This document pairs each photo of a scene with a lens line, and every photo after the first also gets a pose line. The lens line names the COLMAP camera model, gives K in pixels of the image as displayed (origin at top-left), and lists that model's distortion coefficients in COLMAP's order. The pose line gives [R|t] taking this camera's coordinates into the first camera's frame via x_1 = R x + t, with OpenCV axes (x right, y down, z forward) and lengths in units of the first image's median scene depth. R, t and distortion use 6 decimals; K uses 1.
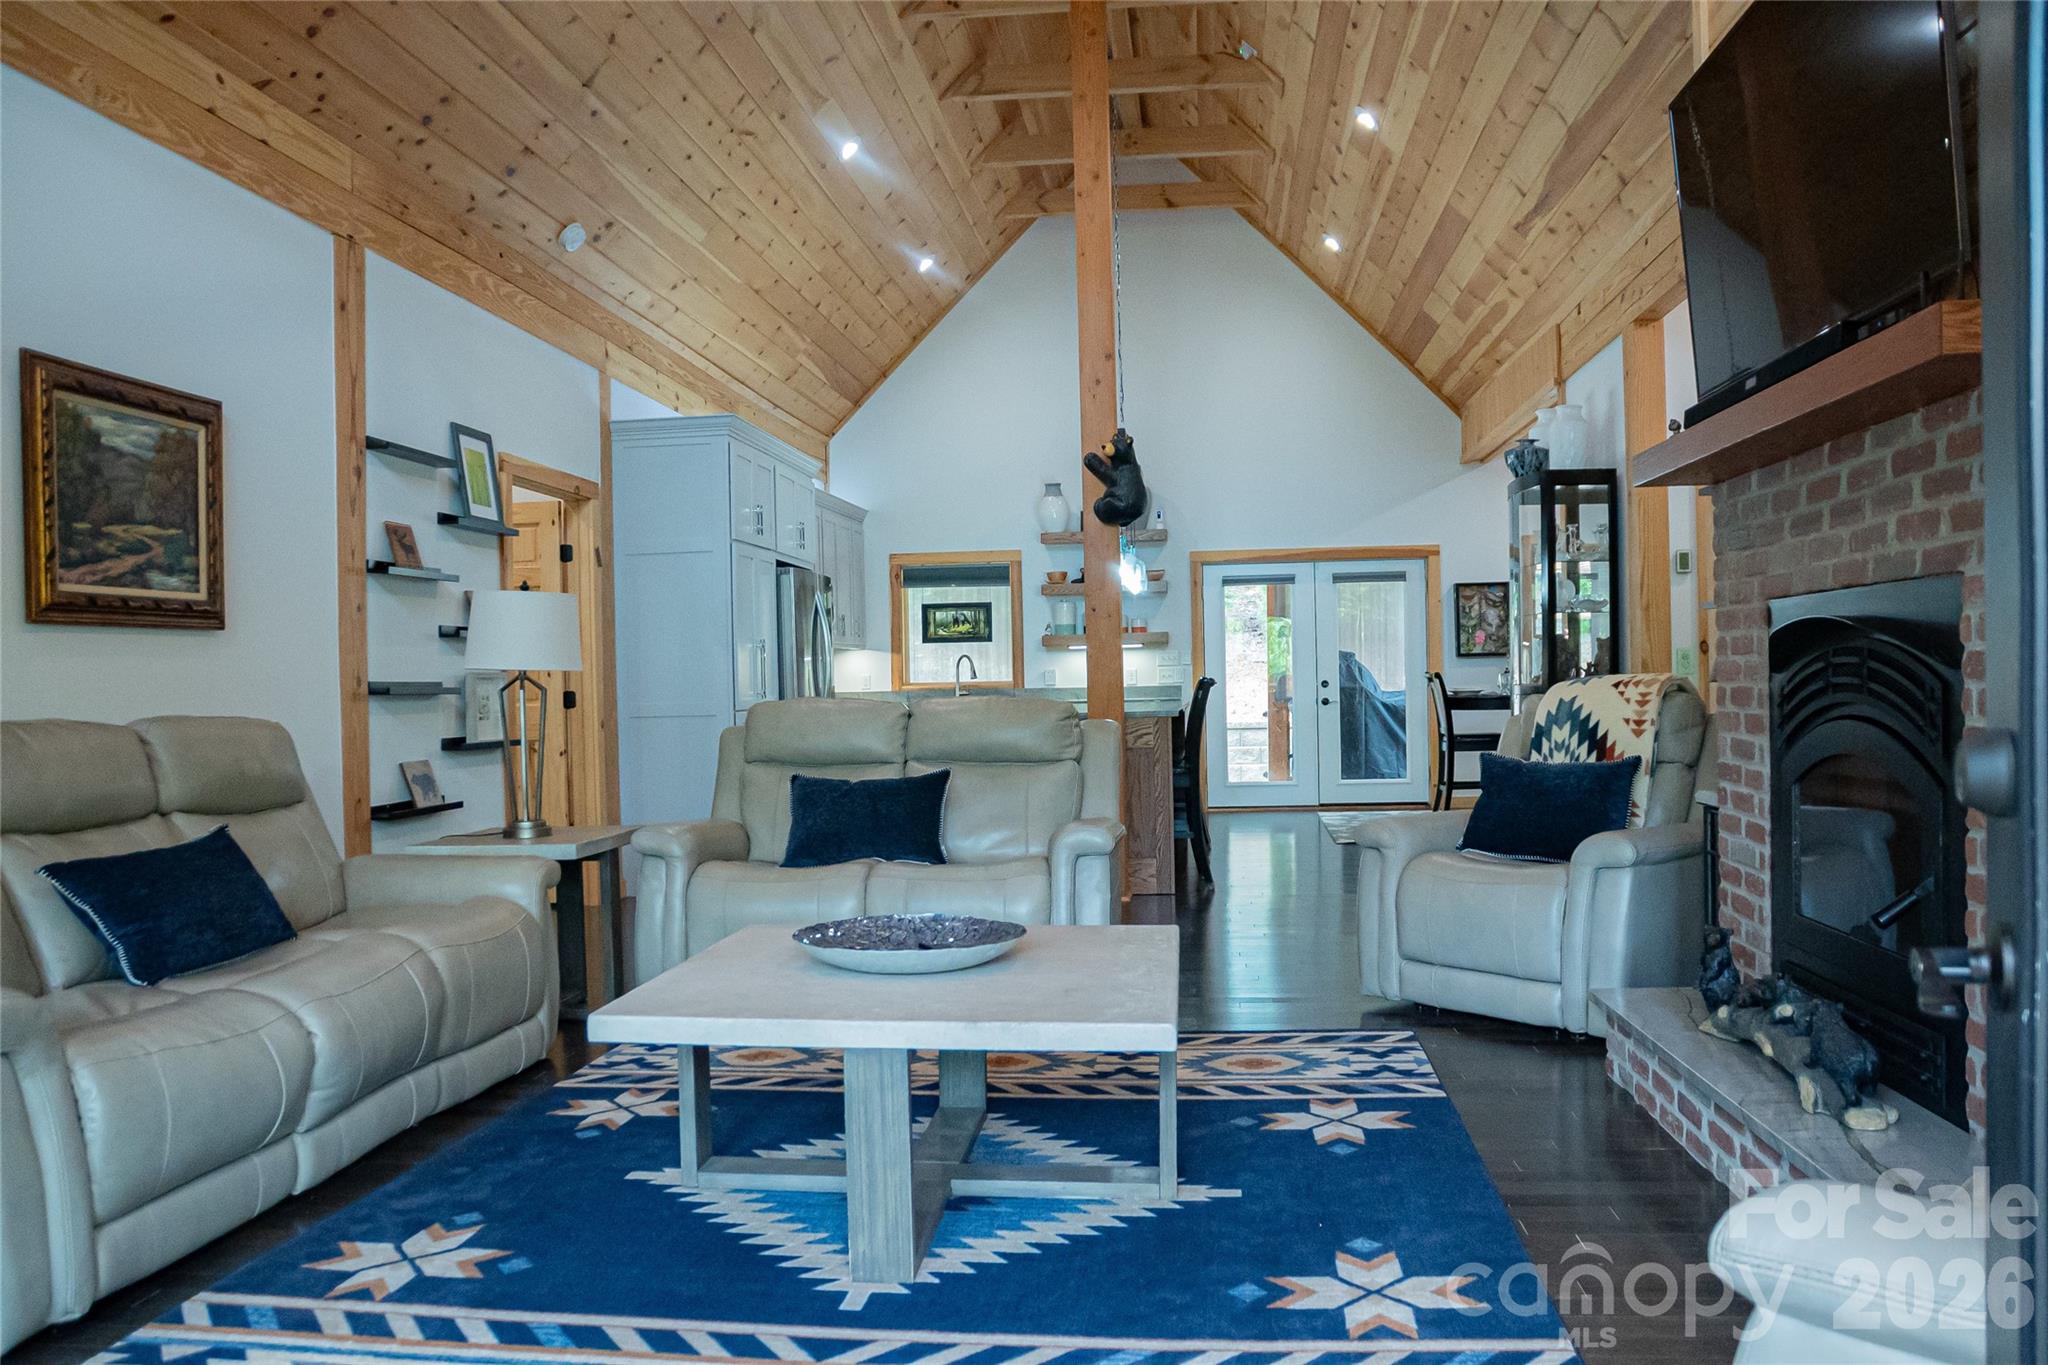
lens RADIAL K [[1531.4, 0, 1030.9], [0, 1531.4, 686.3], [0, 0, 1]] dist [-0.085193, 0.029834]
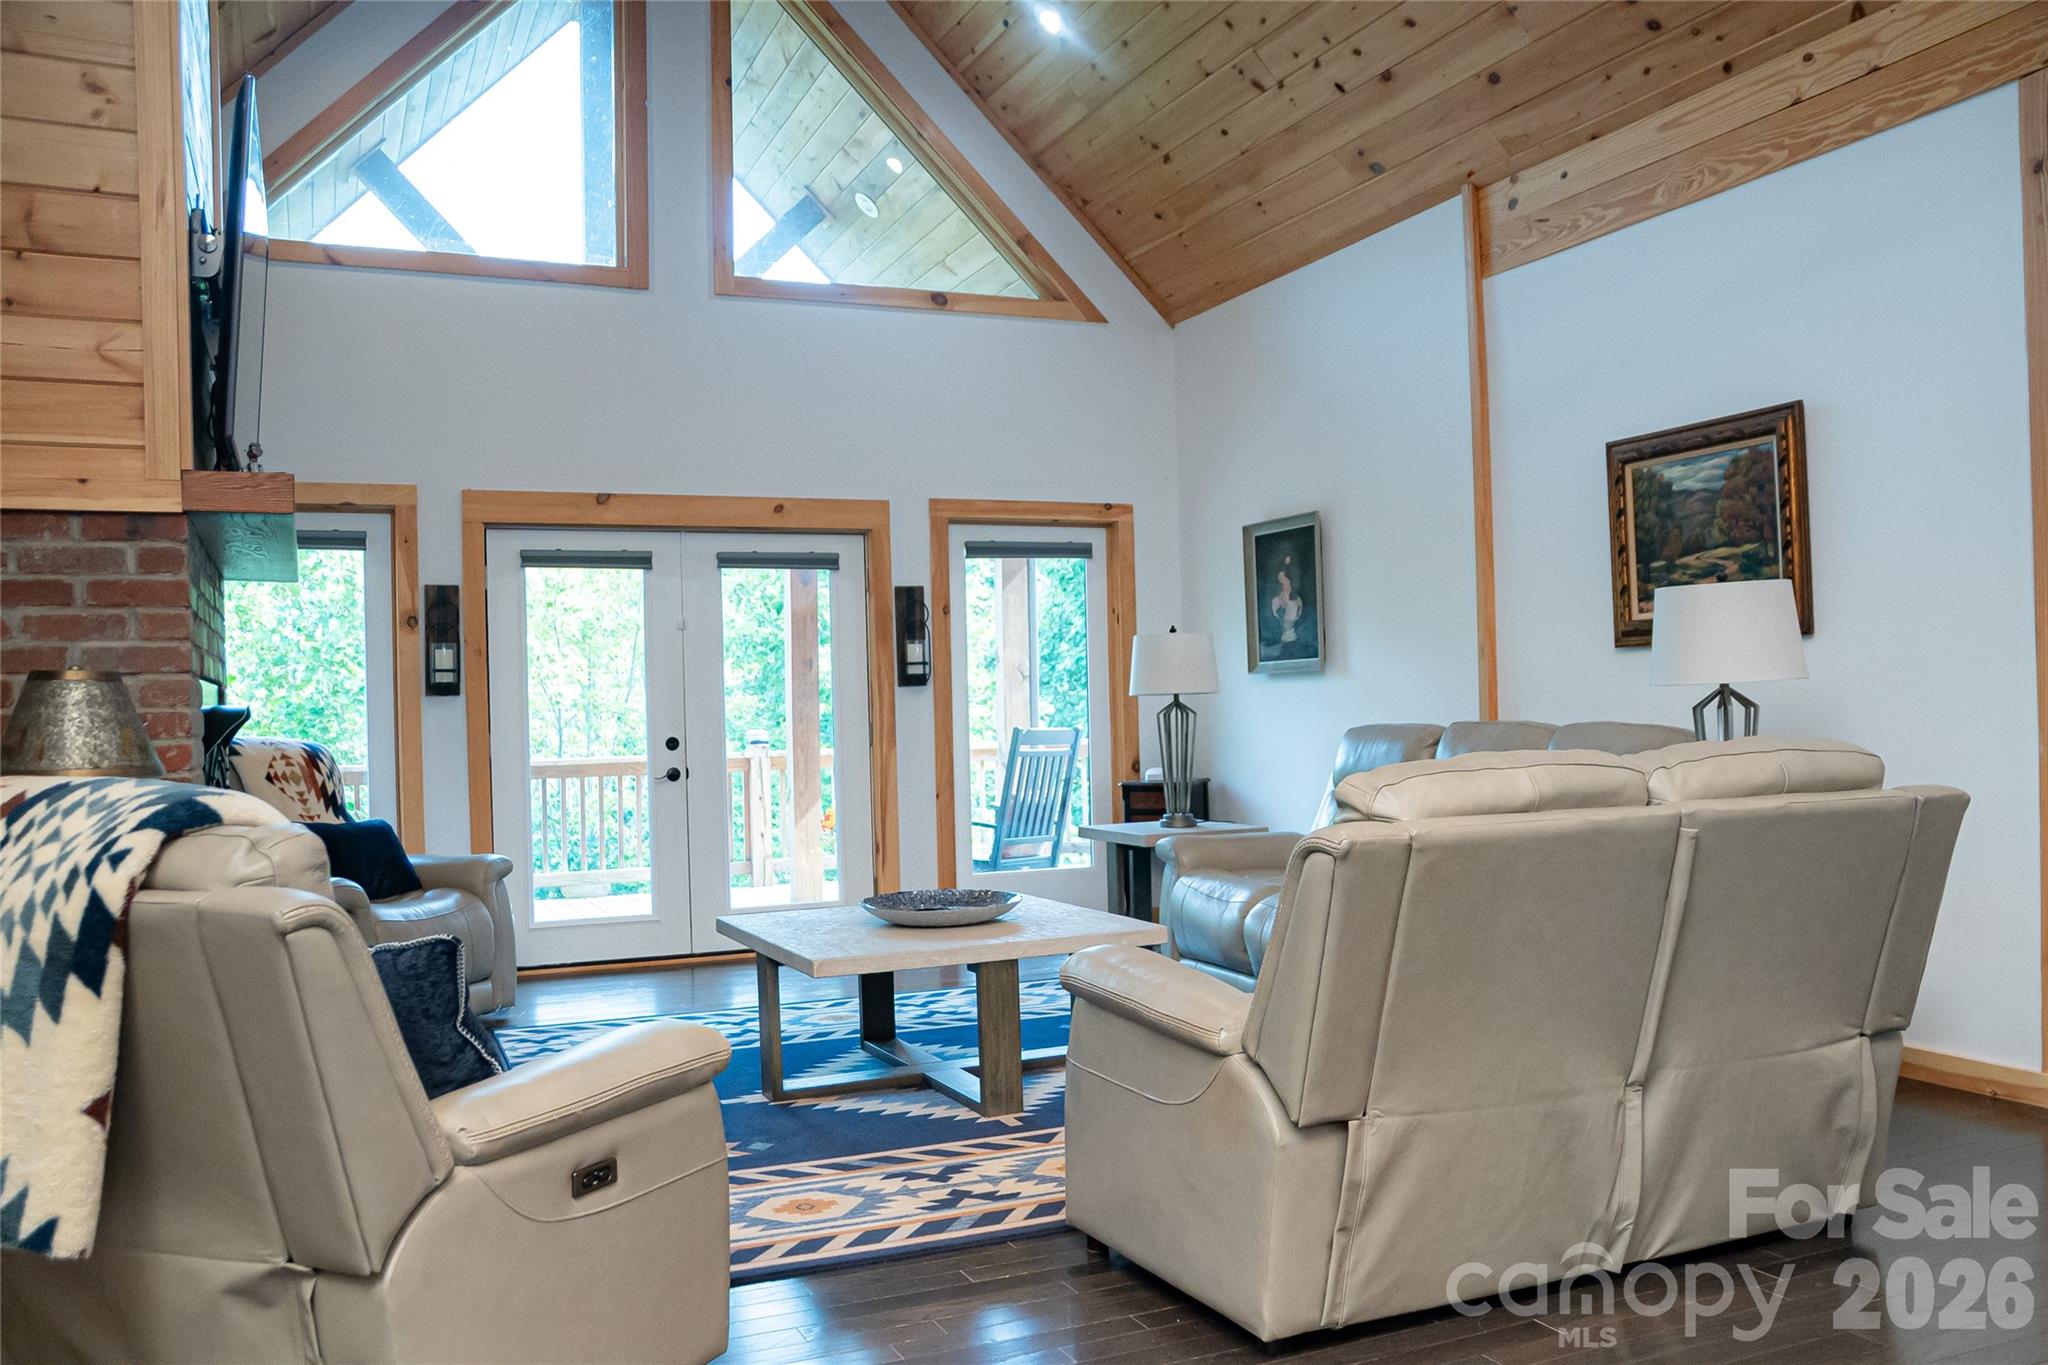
lens RADIAL K [[1635.1, 0, 1021.5], [0, 1635.1, 727.2], [0, 0, 1]] dist [-0.064947, 0.041351]
pose [[-0.864373, 0.042247, -0.501073, 0.472108], [0.033913, 0.999093, 0.025735, -0.024435], [0.501706, 0.005251, -0.865022, 1.816813]]
